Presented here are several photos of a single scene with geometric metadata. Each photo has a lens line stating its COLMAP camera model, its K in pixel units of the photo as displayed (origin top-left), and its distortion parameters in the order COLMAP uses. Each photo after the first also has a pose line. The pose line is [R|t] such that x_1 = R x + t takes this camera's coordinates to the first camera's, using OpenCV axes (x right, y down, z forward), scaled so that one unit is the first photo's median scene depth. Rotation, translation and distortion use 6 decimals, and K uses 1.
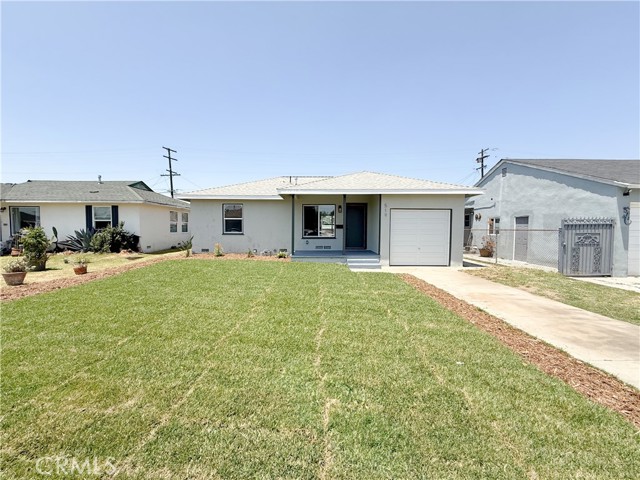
lens RADIAL K [[227.9, 0, 320.0], [0, 227.9, 240.0], [0, 0, 1]] dist [-0.000340, -0.000026]
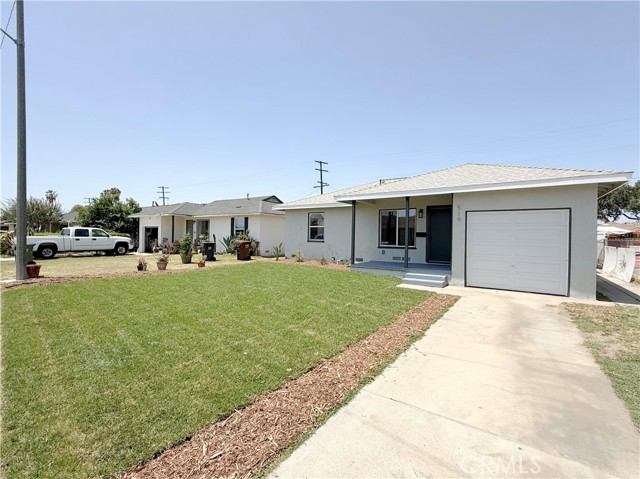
lens RADIAL K [[255.7, 0, 319.0], [0, 255.7, 239.5], [0, 0, 1]] dist [0.000915, 0.000285]
pose [[0.855356, 0.014606, -0.517834, 0.244828], [-0.035907, 0.998870, -0.031137, 0.001202], [0.516794, 0.045227, 0.854914, 0.012902]]
